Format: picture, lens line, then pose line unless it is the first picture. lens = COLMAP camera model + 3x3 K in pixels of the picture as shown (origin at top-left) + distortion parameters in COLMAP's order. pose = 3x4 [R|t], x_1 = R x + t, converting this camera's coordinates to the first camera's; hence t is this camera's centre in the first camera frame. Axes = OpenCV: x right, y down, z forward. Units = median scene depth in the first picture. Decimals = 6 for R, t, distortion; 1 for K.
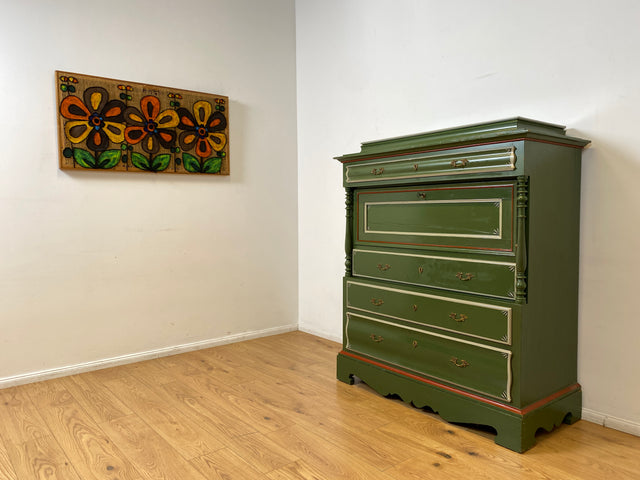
lens RADIAL K [[485.5, 0, 321.7], [0, 485.5, 239.0], [0, 0, 1]] dist [0.020901, -0.015487]
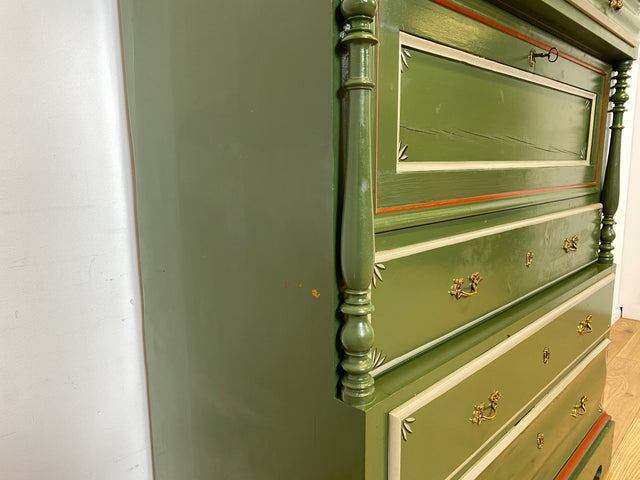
lens RADIAL K [[485.5, 0, 318.0], [0, 485.5, 246.4], [0, 0, 1]] dist [0.020901, -0.015487]
pose [[-0.125624, -0.157107, 0.979559, -0.161449], [0.068507, 0.983650, 0.166549, -0.023137], [-0.989710, 0.088029, -0.112807, 1.286502]]
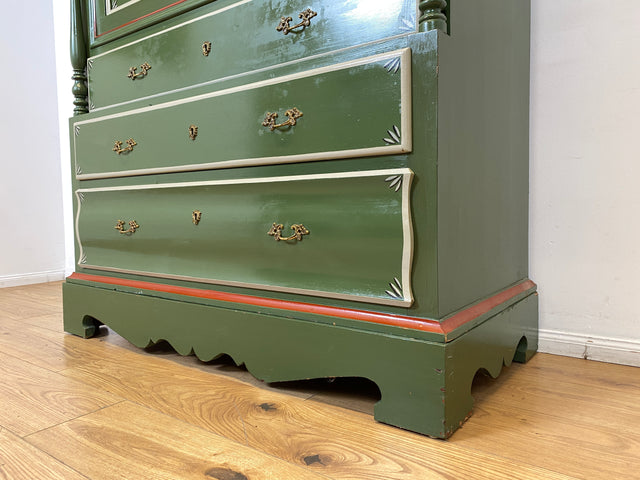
lens RADIAL K [[485.5, 0, 323.4], [0, 485.5, 237.6], [0, 0, 1]] dist [0.020901, -0.015487]
pose [[0.968761, -0.026320, 0.246594, 0.206221], [0.025310, 0.999653, 0.007265, 0.247911], [-0.246700, -0.000797, 0.969092, 0.585535]]
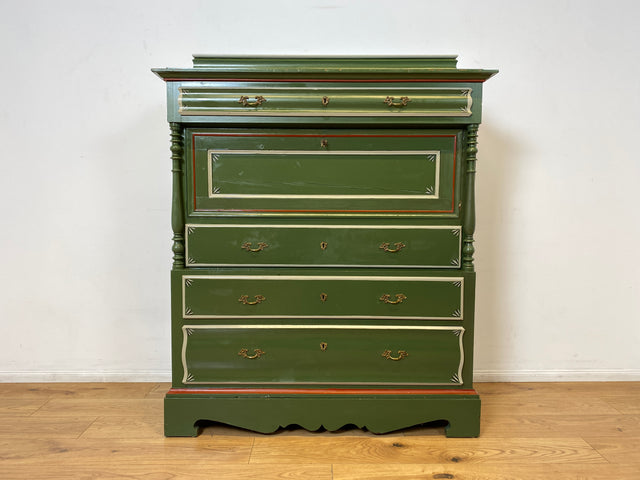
lens RADIAL K [[485.5, 0, 320.6], [0, 485.5, 240.4], [0, 0, 1]] dist [0.020901, -0.015487]
pose [[0.627947, -0.058231, 0.776075, -0.389533], [0.036709, 0.998303, 0.045203, 0.024294], [-0.777390, 0.000104, 0.629019, 0.577606]]
